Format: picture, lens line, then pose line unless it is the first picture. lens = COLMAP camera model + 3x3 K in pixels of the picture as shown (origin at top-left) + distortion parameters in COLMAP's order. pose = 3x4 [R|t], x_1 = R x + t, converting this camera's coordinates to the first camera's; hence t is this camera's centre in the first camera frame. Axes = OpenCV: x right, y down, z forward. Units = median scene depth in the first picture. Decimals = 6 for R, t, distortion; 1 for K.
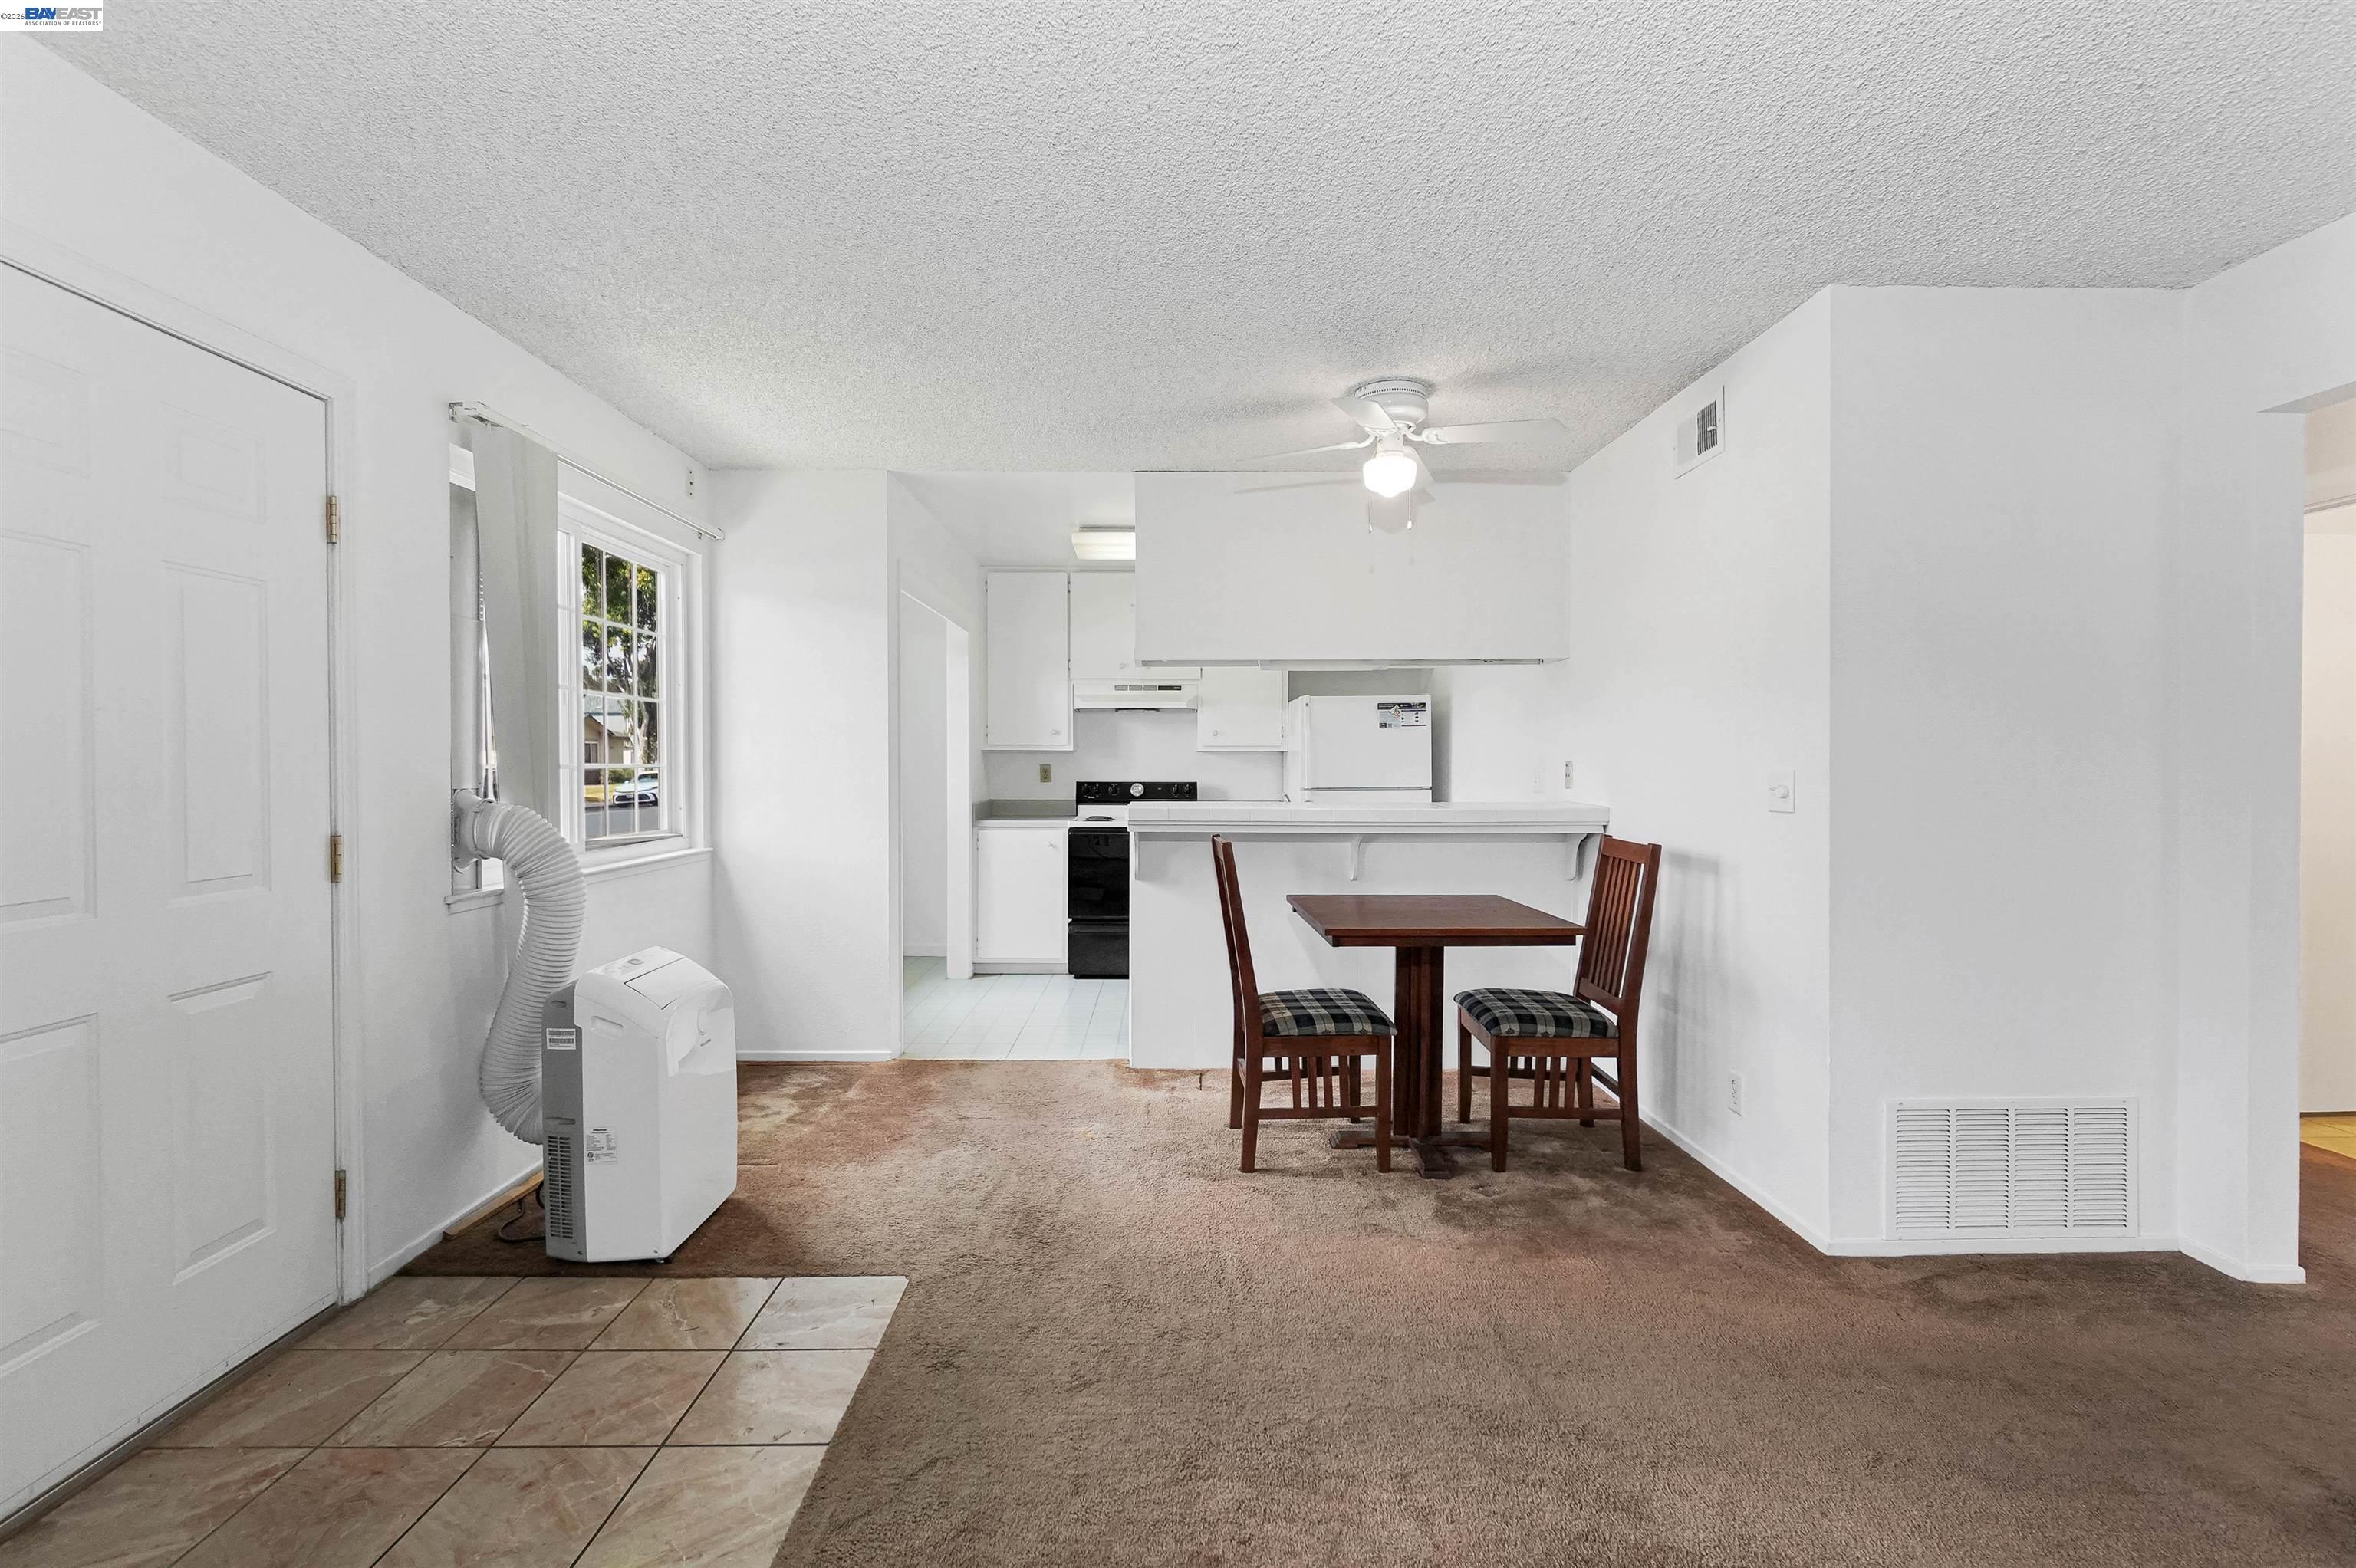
lens RADIAL K [[1044.2, 0, 1171.7], [0, 1044.2, 781.1], [0, 0, 1]] dist [-0.002466, 0.000253]
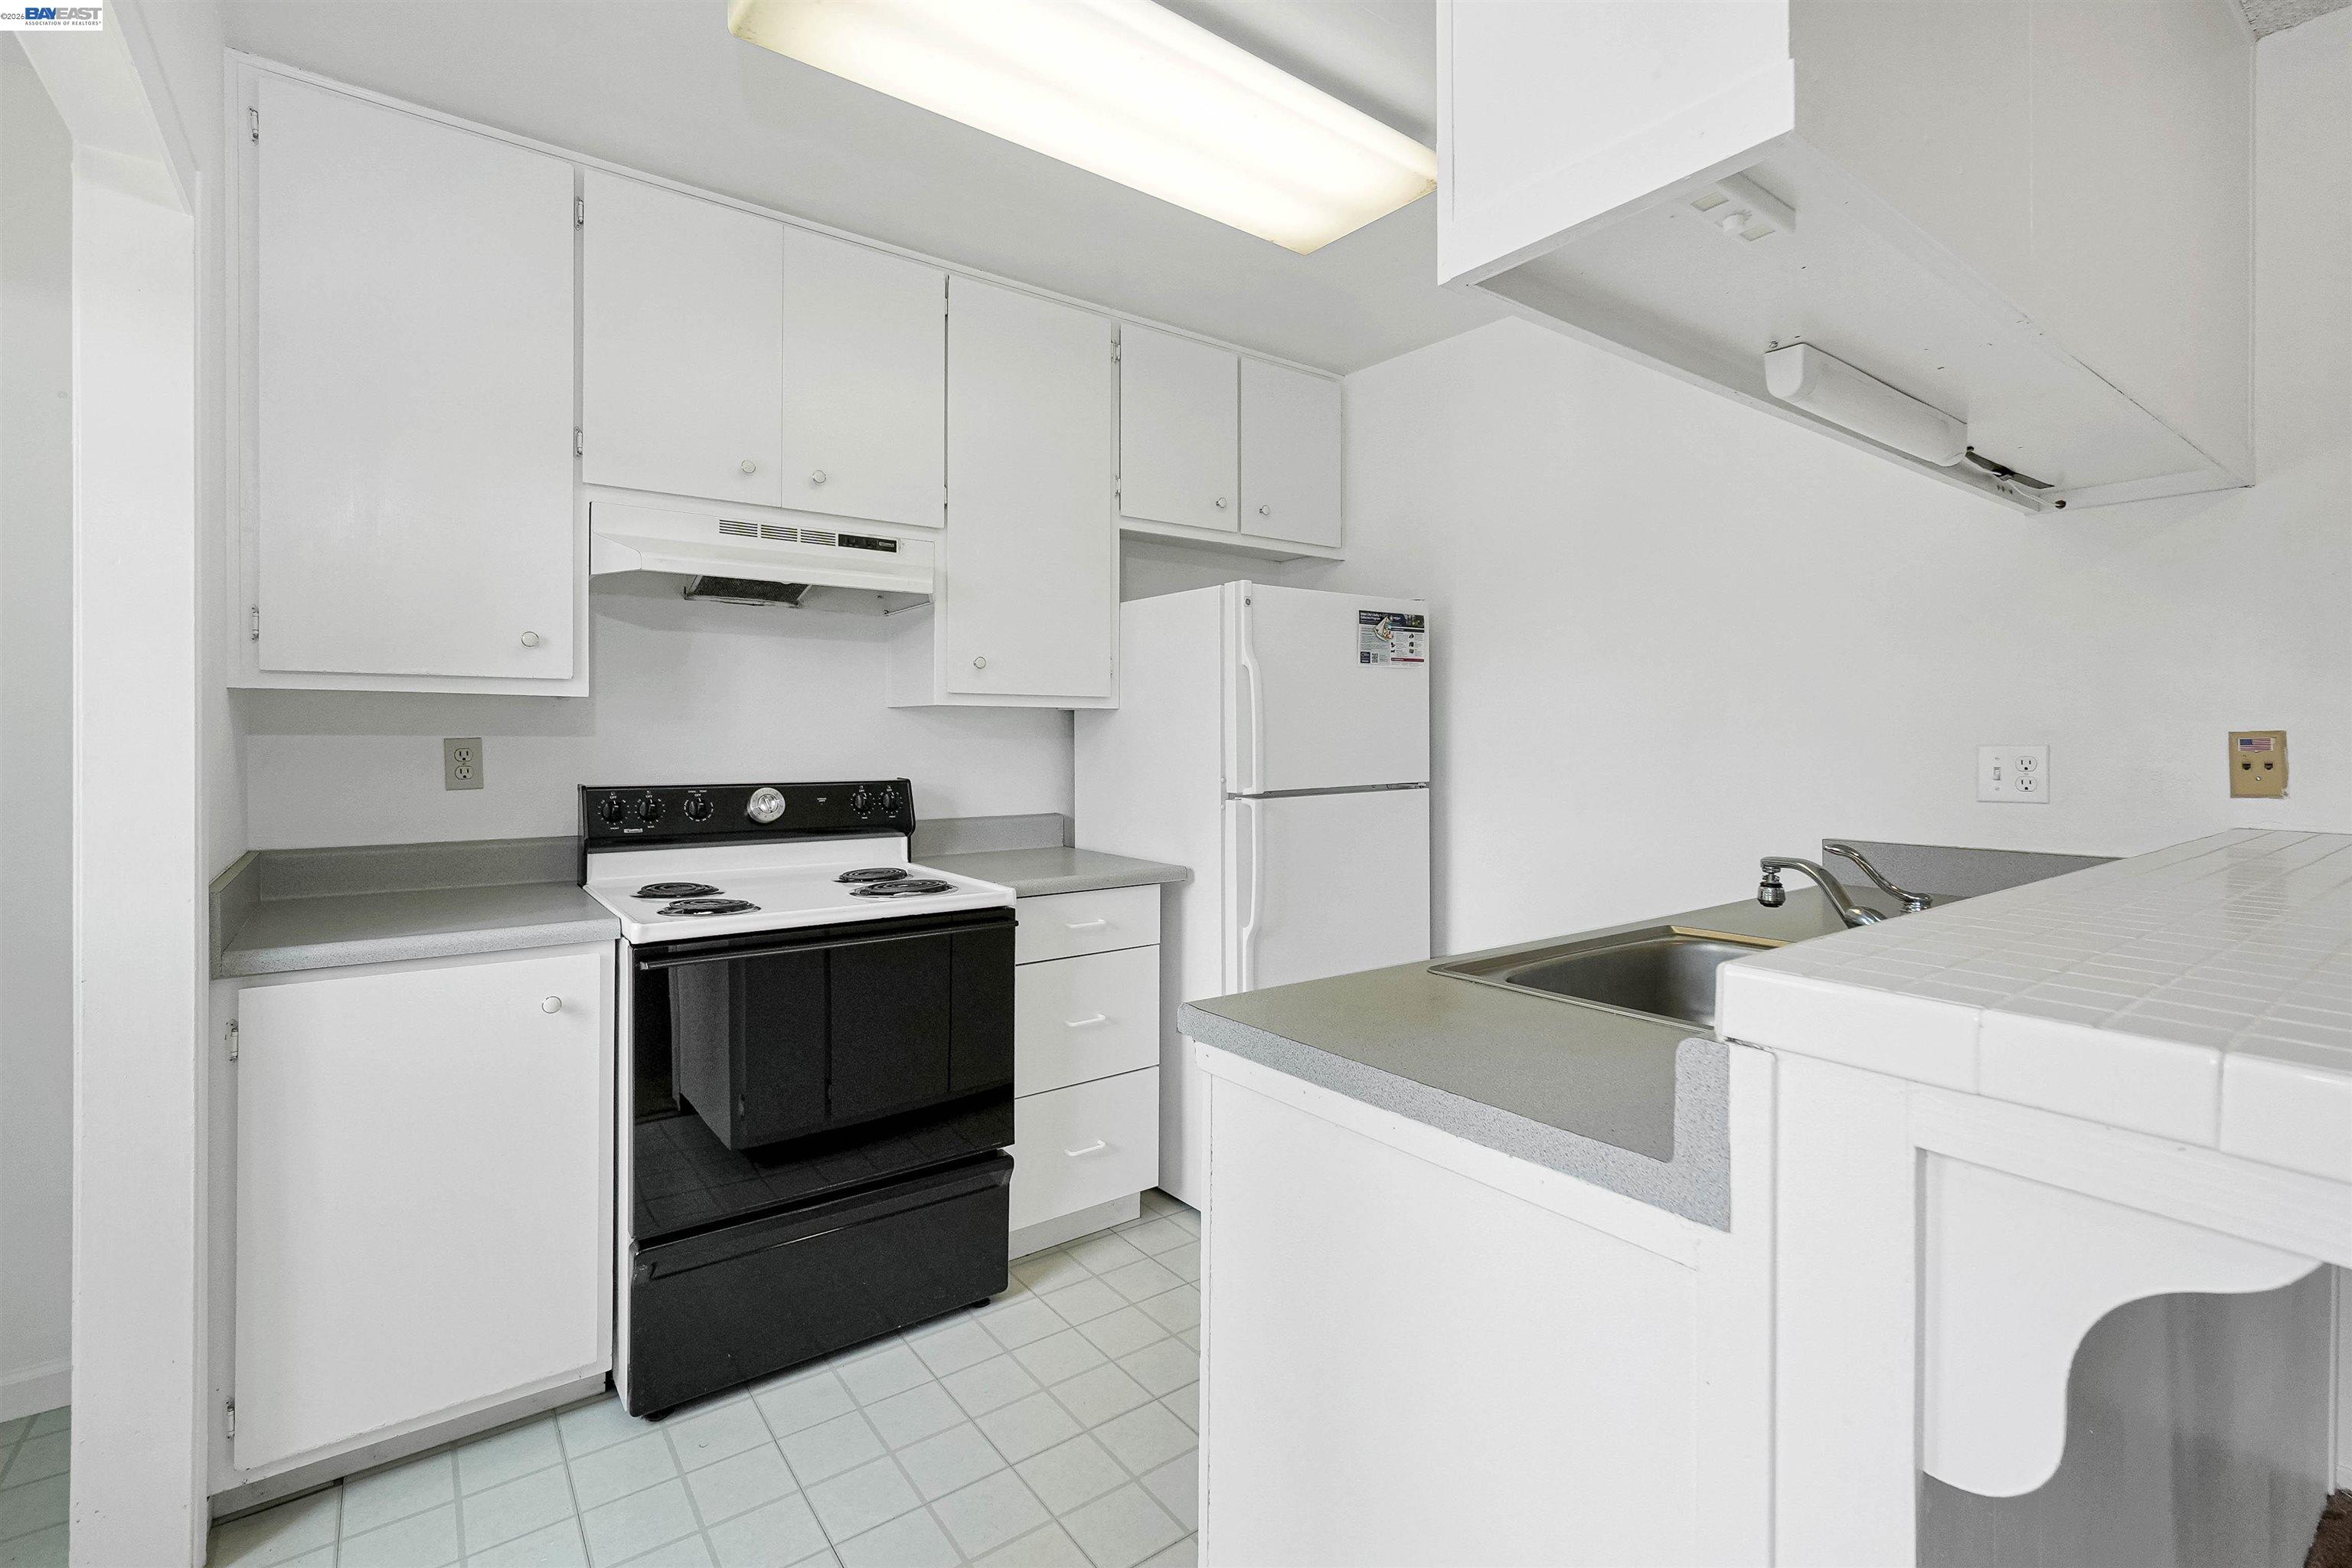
lens RADIAL K [[1053.3, 0, 1168.1], [0, 1053.3, 741.3], [0, 0, 1]] dist [-0.003442, 0.000044]
pose [[0.804928, -0.001009, 0.593372, -0.284346], [0.008322, 0.999919, -0.009588, -0.019466], [-0.593315, 0.012656, 0.804871, 1.198725]]
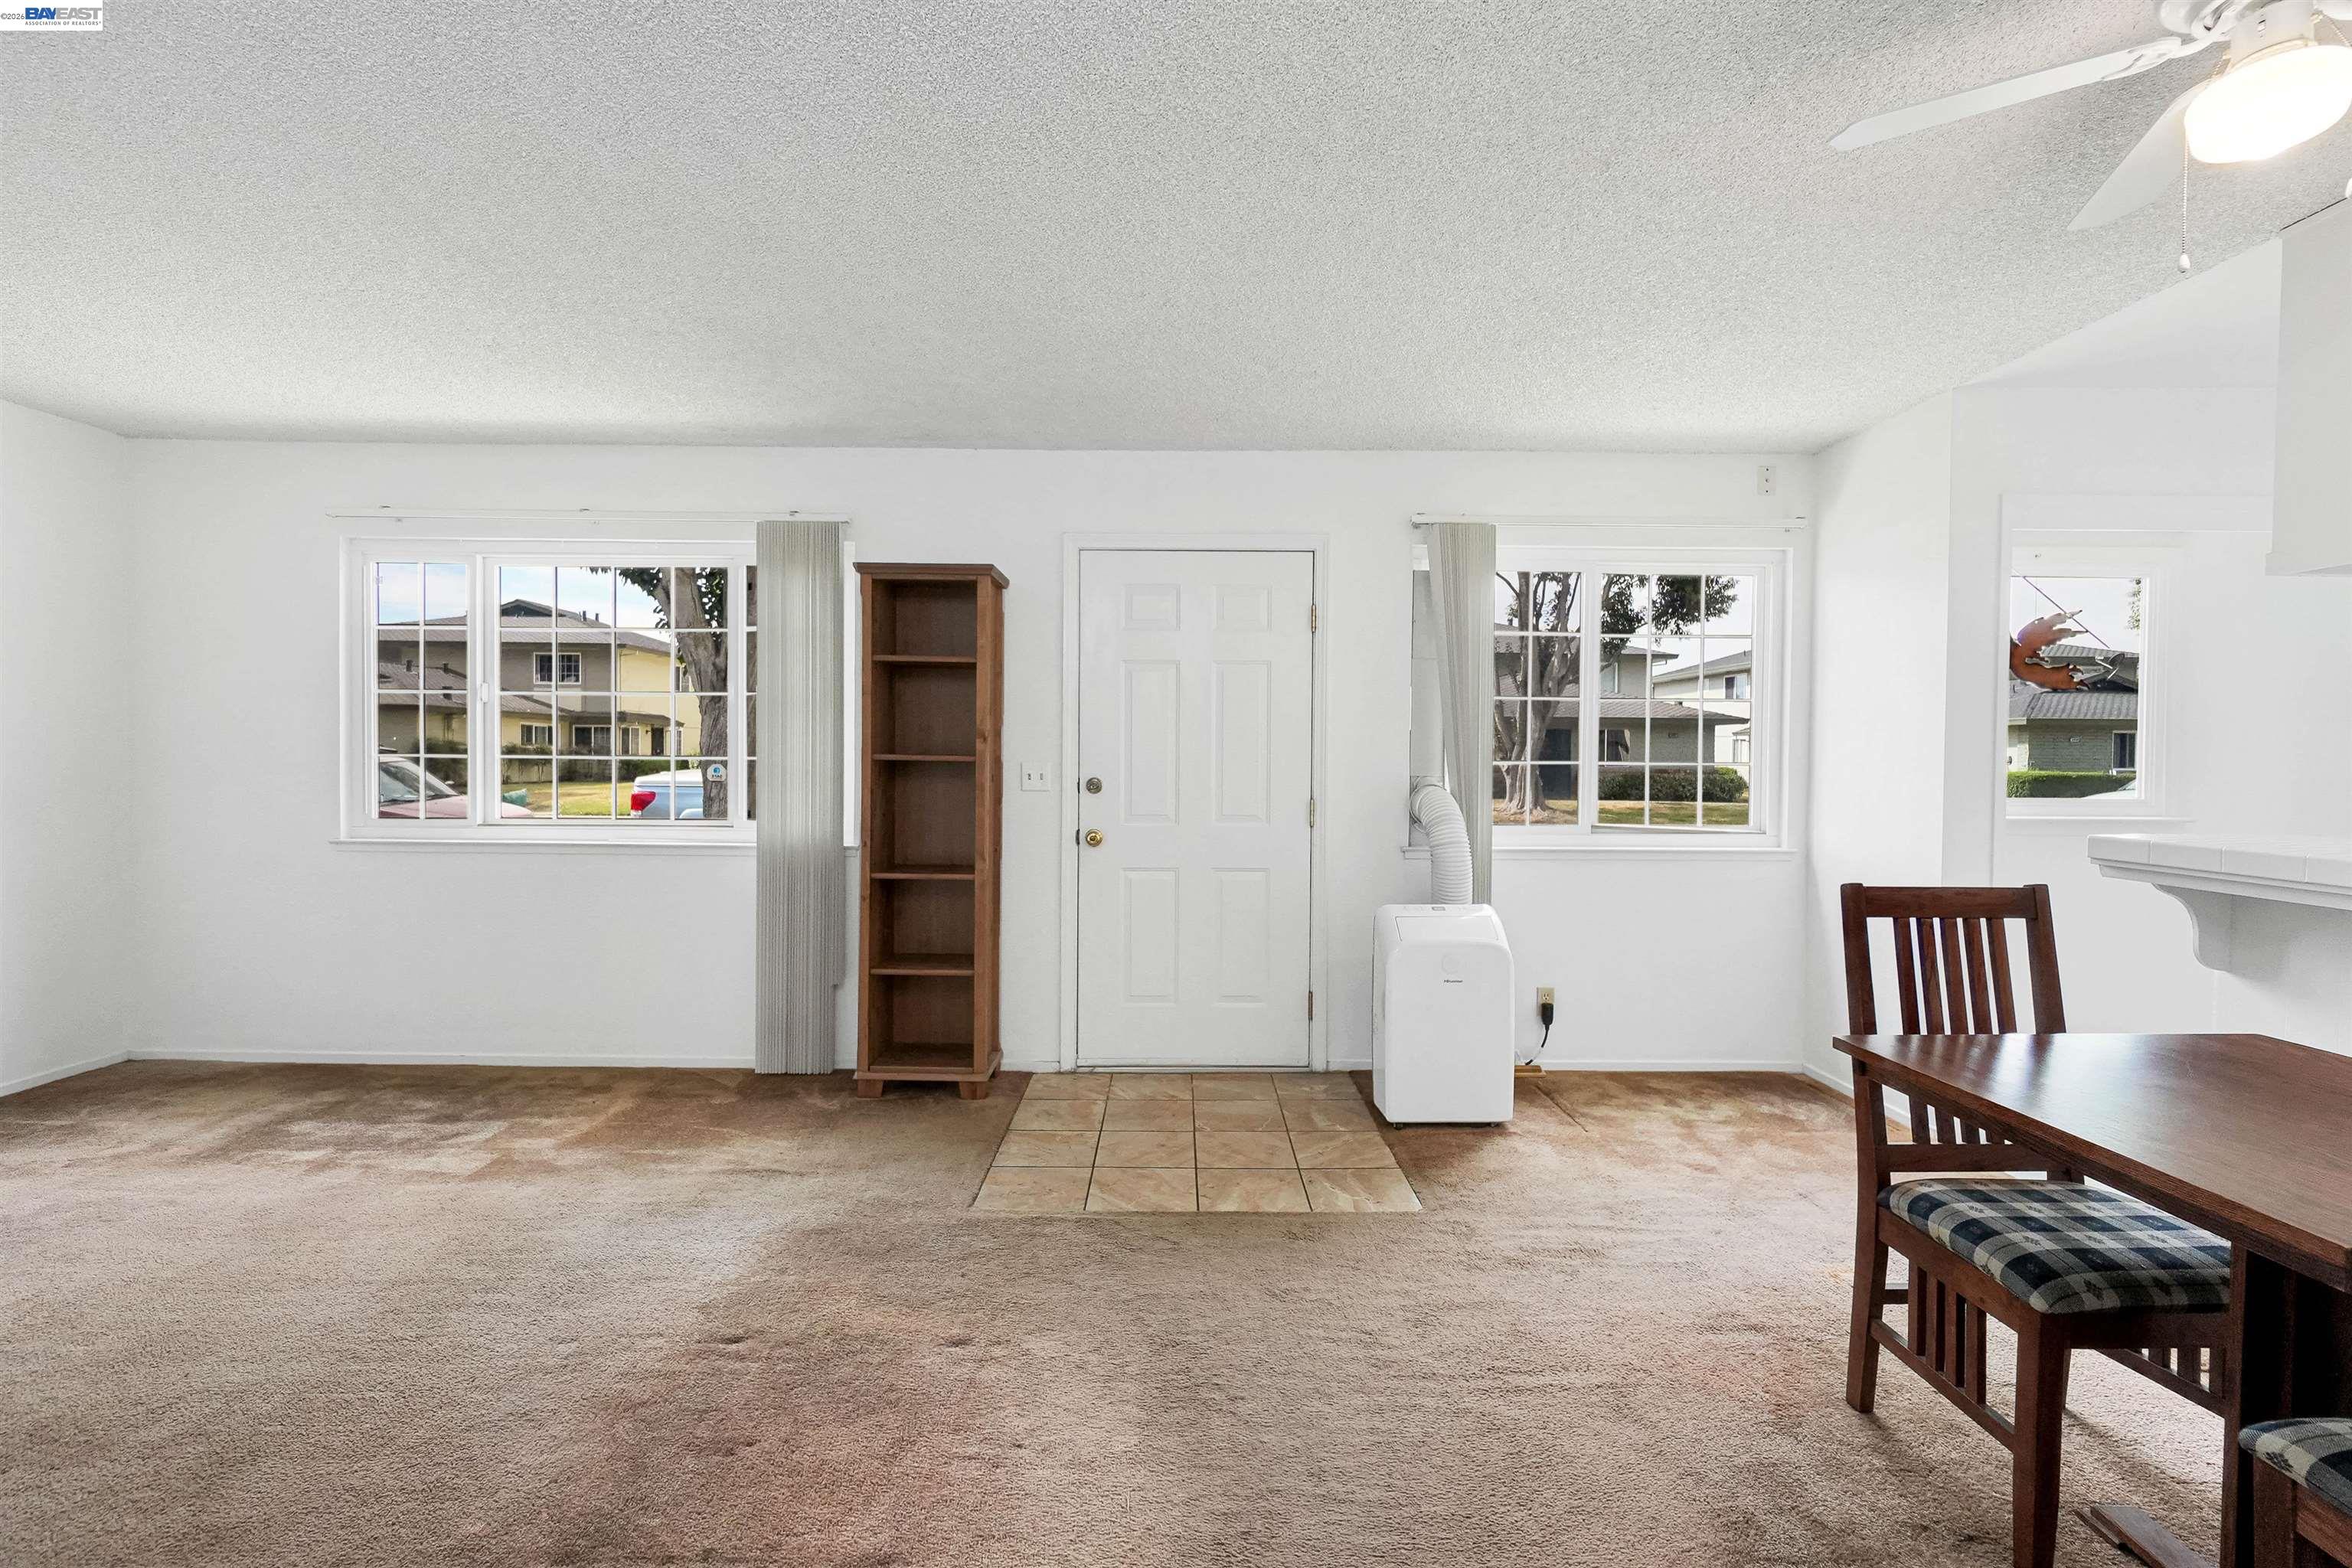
lens RADIAL K [[1036.4, 0, 1181.1], [0, 1036.4, 779.6], [0, 0, 1]] dist [-0.003183, 0.001356]
pose [[-0.003418, 0.020693, -0.999780, 0.666604], [-0.024370, 0.999487, 0.020770, -0.007456], [0.999697, 0.024436, -0.002912, 0.561876]]
